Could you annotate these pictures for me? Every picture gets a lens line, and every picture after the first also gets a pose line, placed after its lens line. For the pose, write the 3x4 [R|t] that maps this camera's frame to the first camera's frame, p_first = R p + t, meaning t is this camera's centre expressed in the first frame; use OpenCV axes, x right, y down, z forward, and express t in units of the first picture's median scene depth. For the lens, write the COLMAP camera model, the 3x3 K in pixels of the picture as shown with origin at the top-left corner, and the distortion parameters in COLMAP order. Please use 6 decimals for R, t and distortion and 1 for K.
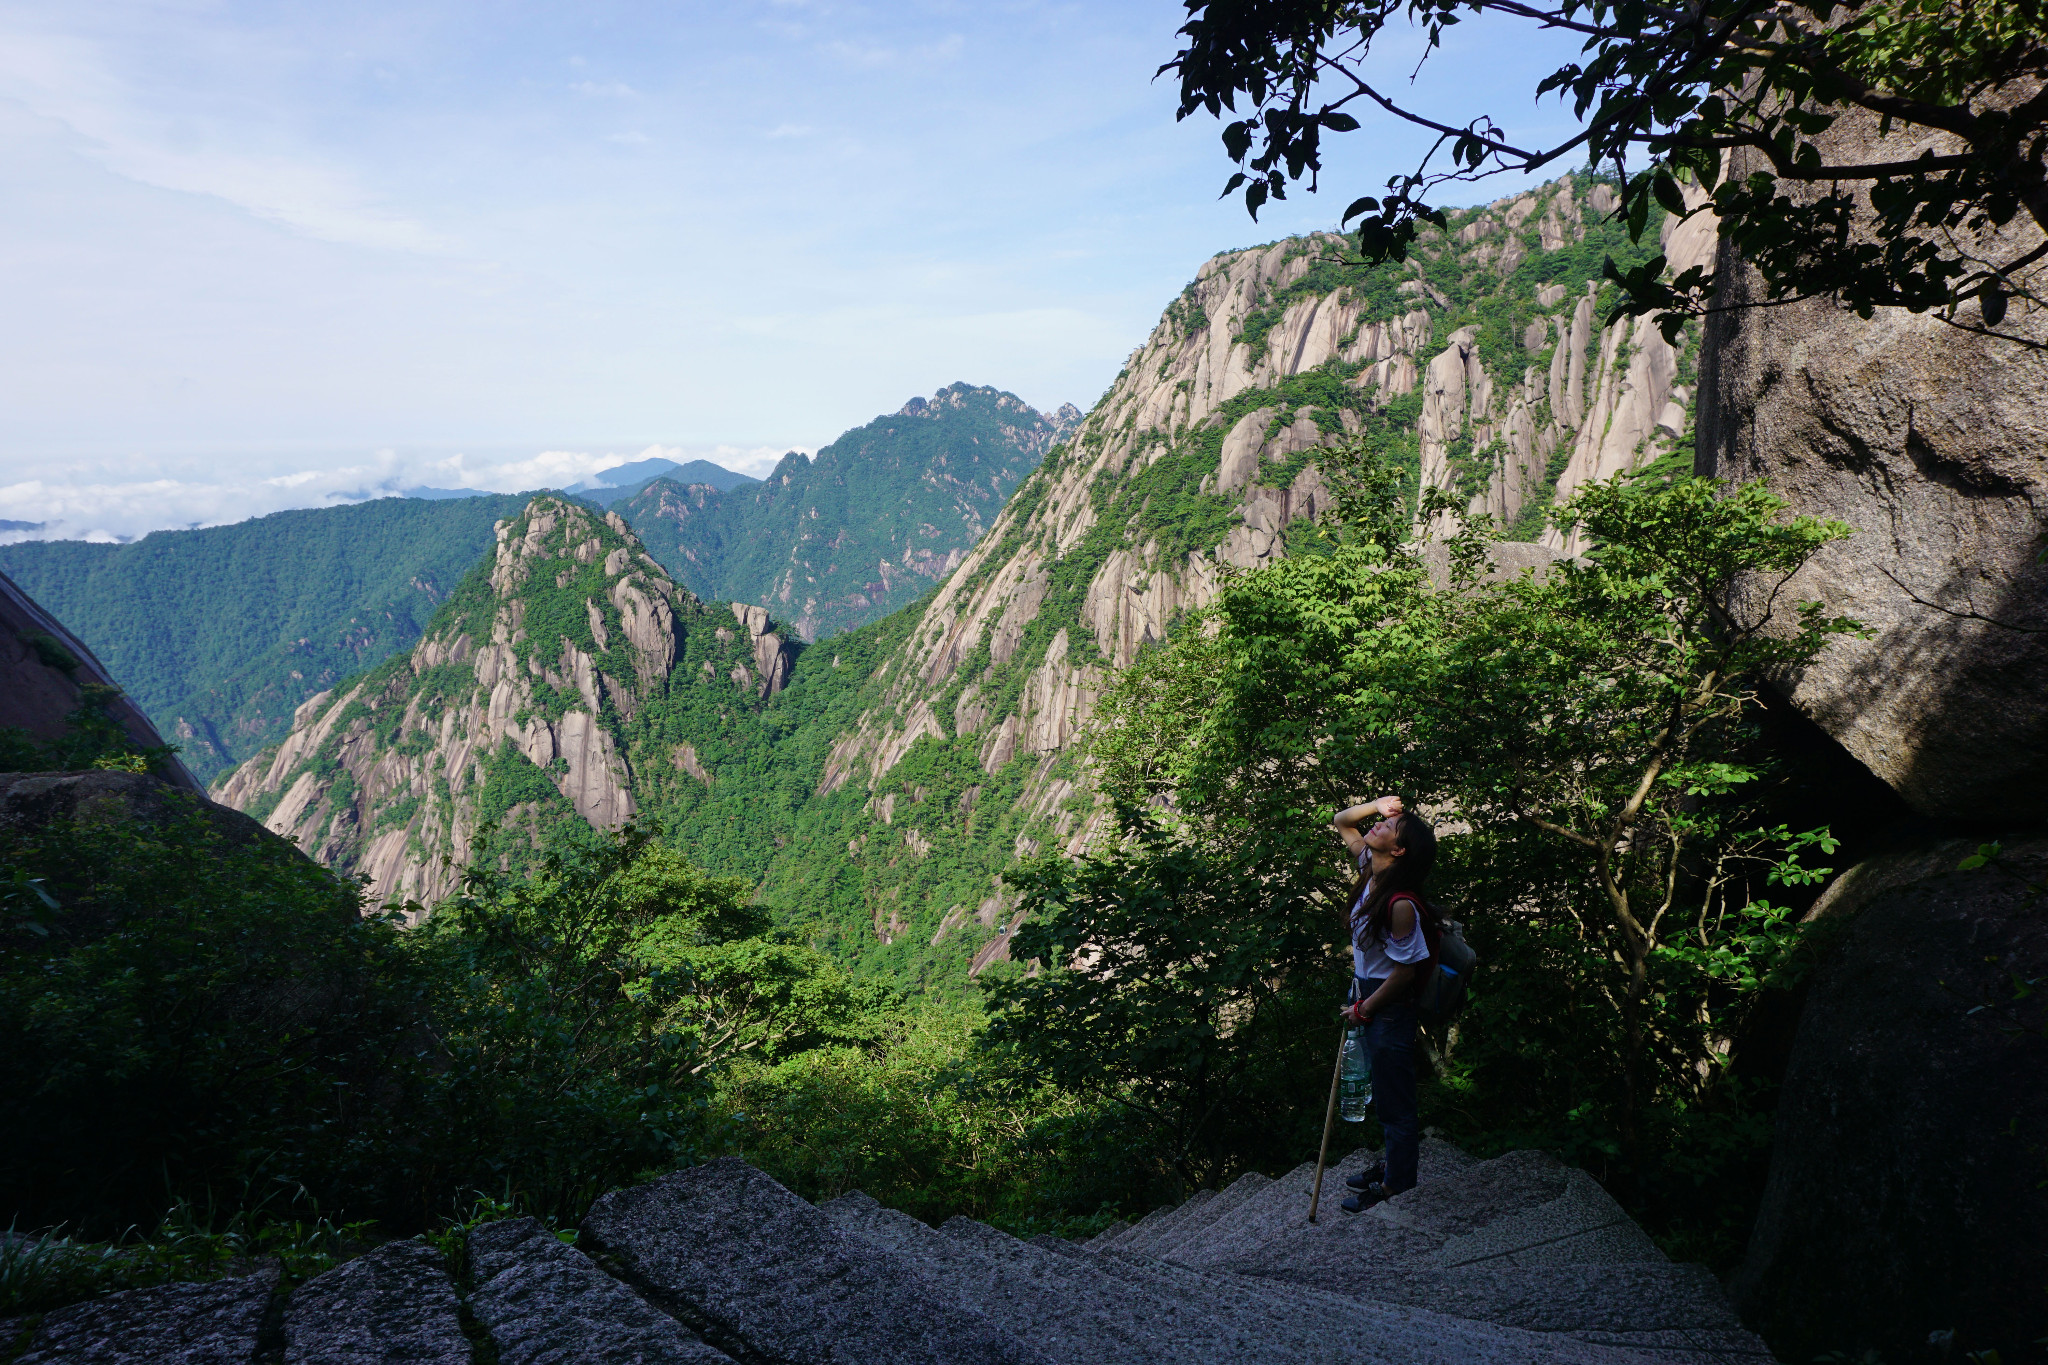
lens RADIAL K [[1374.5, 0, 1029.9], [0, 1374.5, 673.5], [0, 0, 1]] dist [-0.053801, 0.041969]
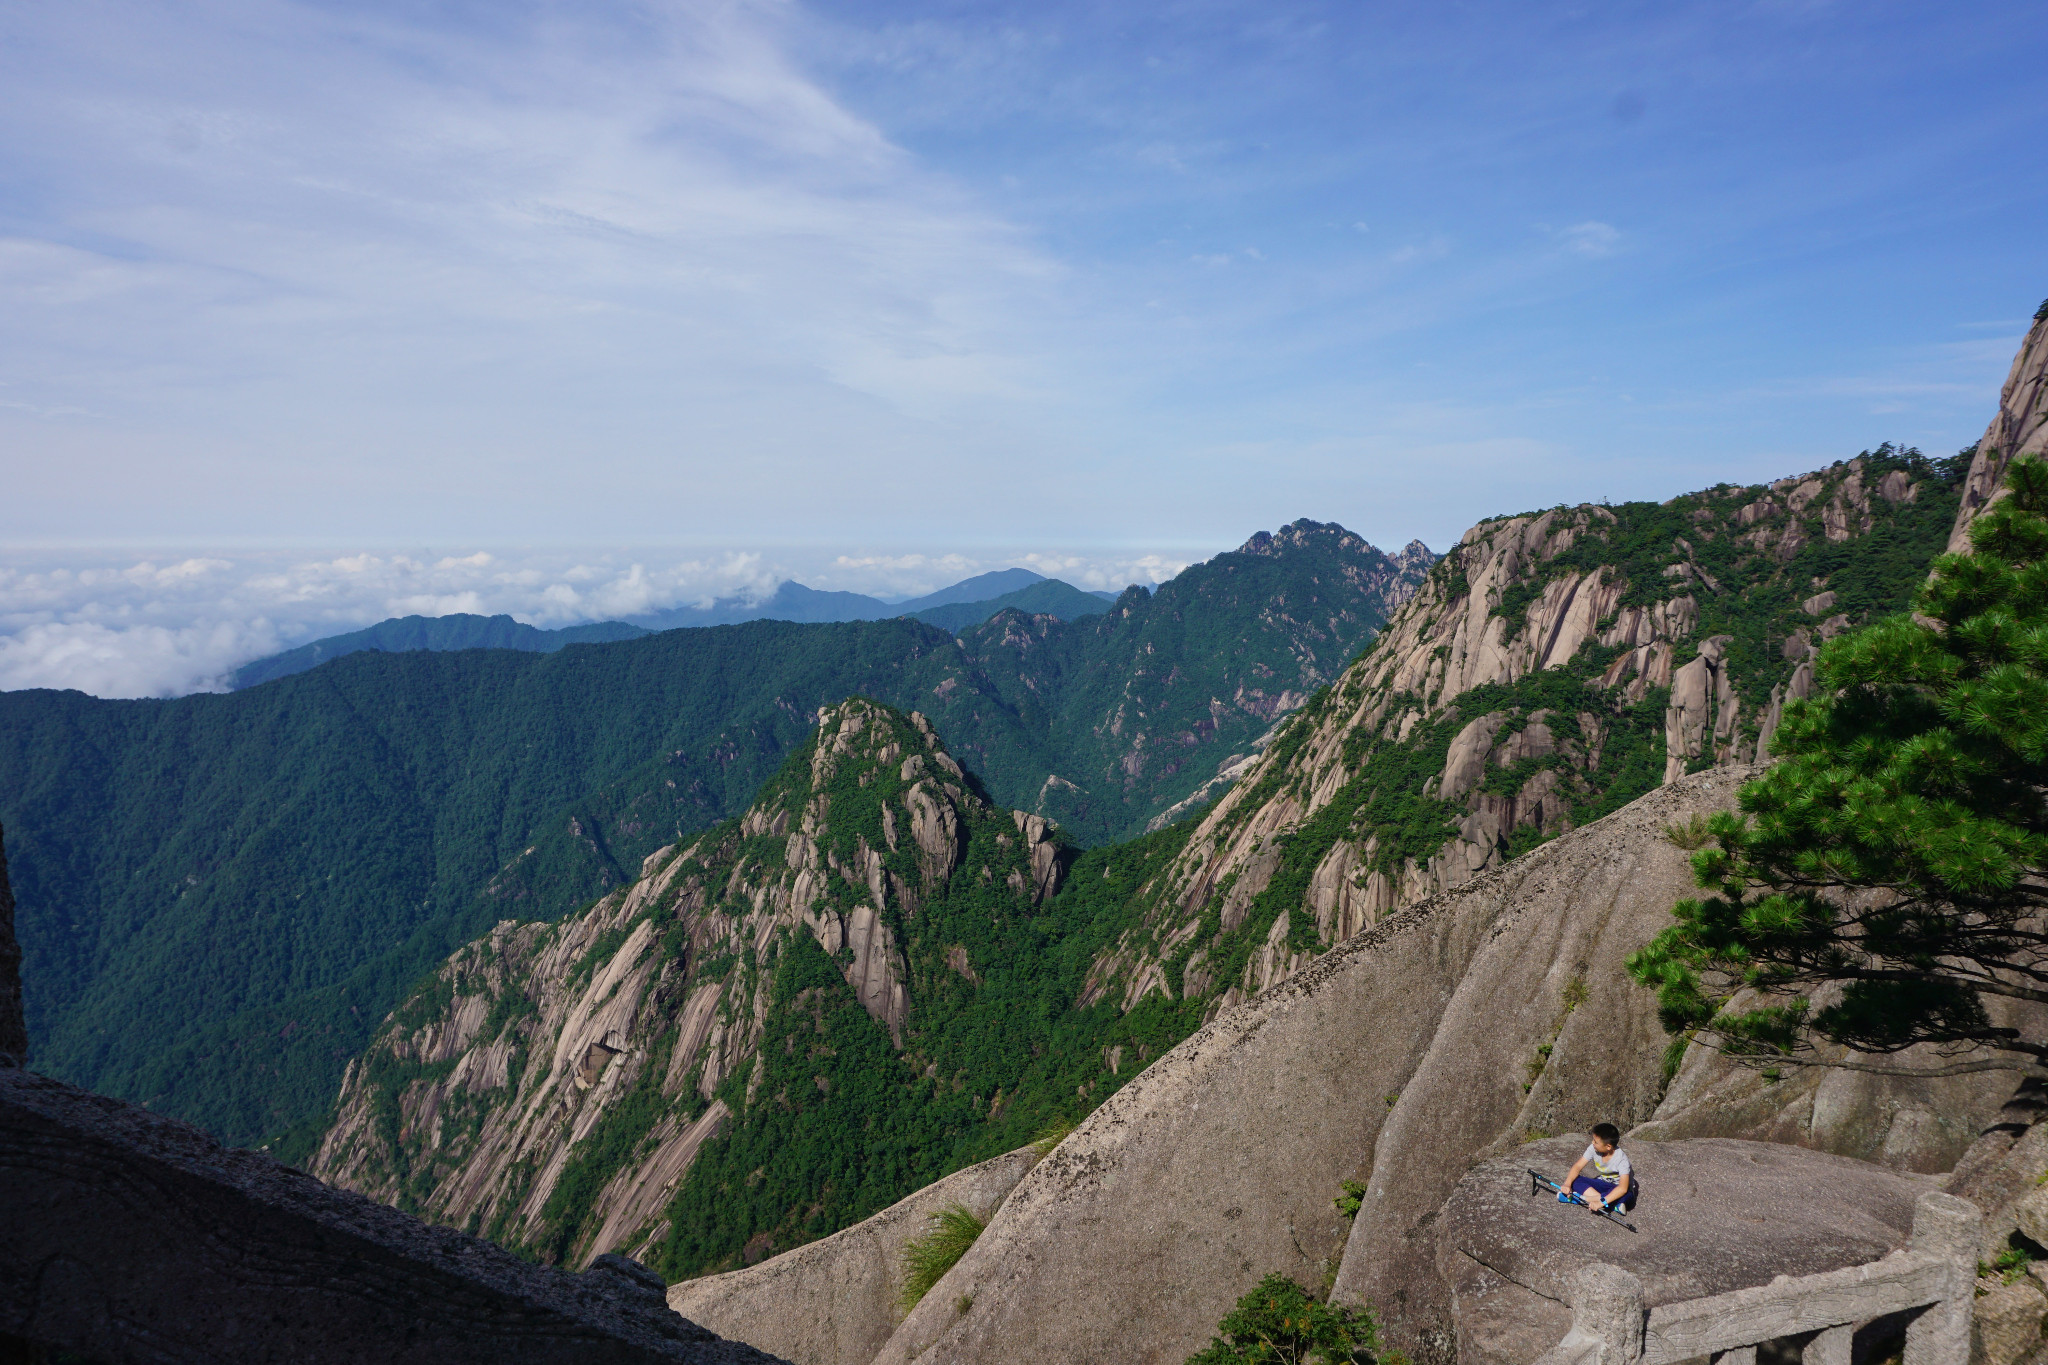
lens RADIAL K [[1372.4, 0, 1024.0], [0, 1372.4, 682.5], [0, 0, 1]] dist [-0.045688, 0.034116]
pose [[0.965999, 0.044306, -0.254723, 0.062307], [-0.062814, 0.995907, -0.064987, -0.087452], [0.250801, 0.078777, 0.964828, -0.037999]]
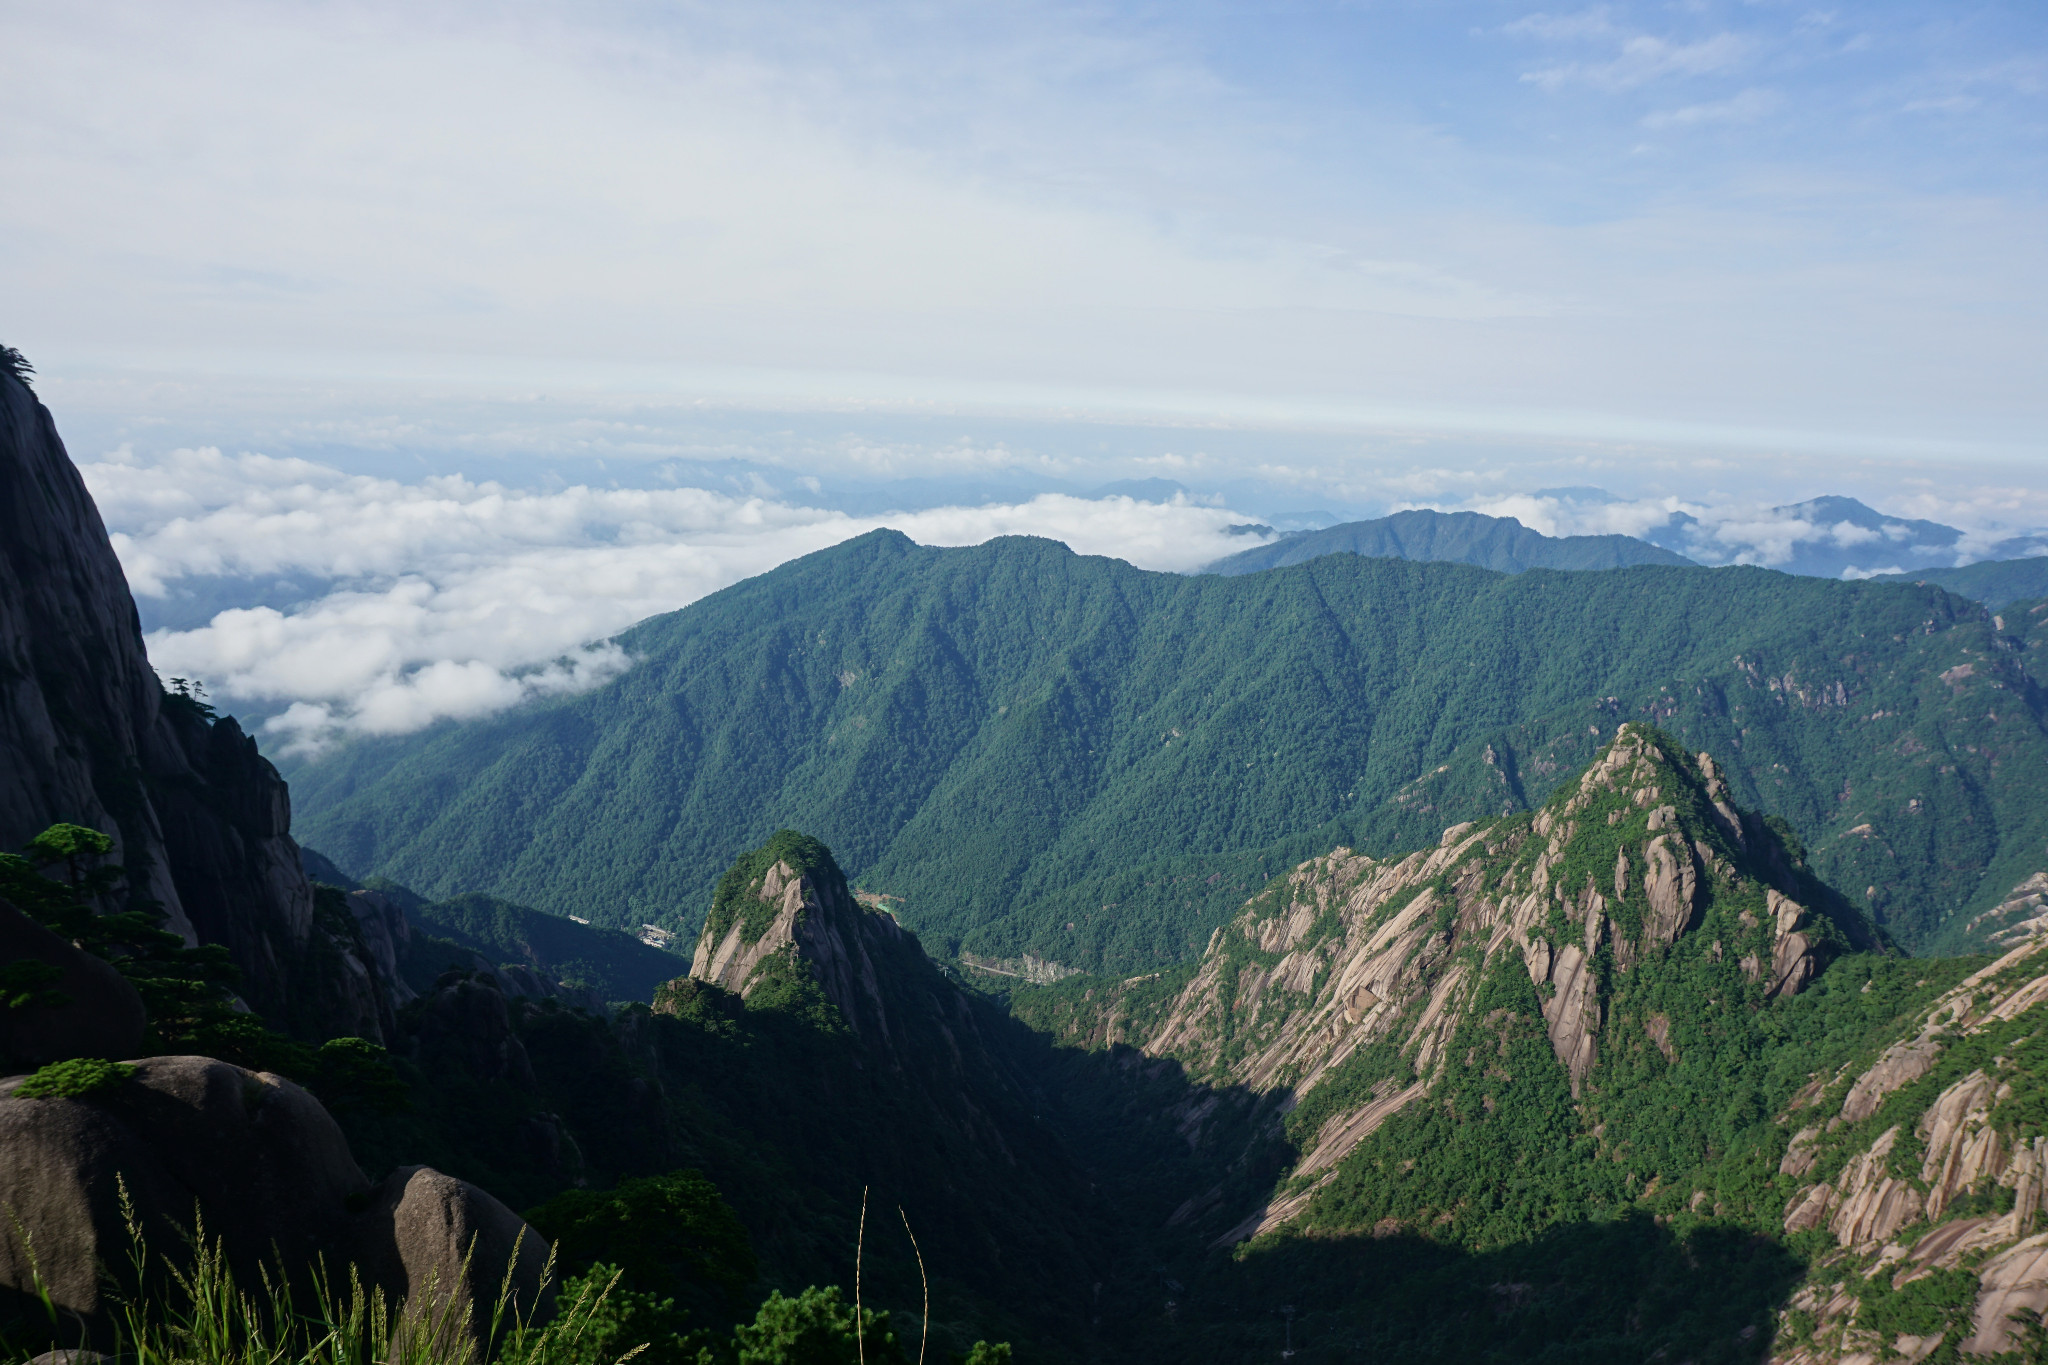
lens RADIAL K [[1374.5, 0, 1029.9], [0, 1374.5, 673.5], [0, 0, 1]] dist [-0.053801, 0.041969]
pose [[0.553719, 0.205241, -0.807014, 0.253649], [-0.207347, 0.972607, 0.105087, -0.206207], [0.806475, 0.109143, 0.581107, 0.004726]]
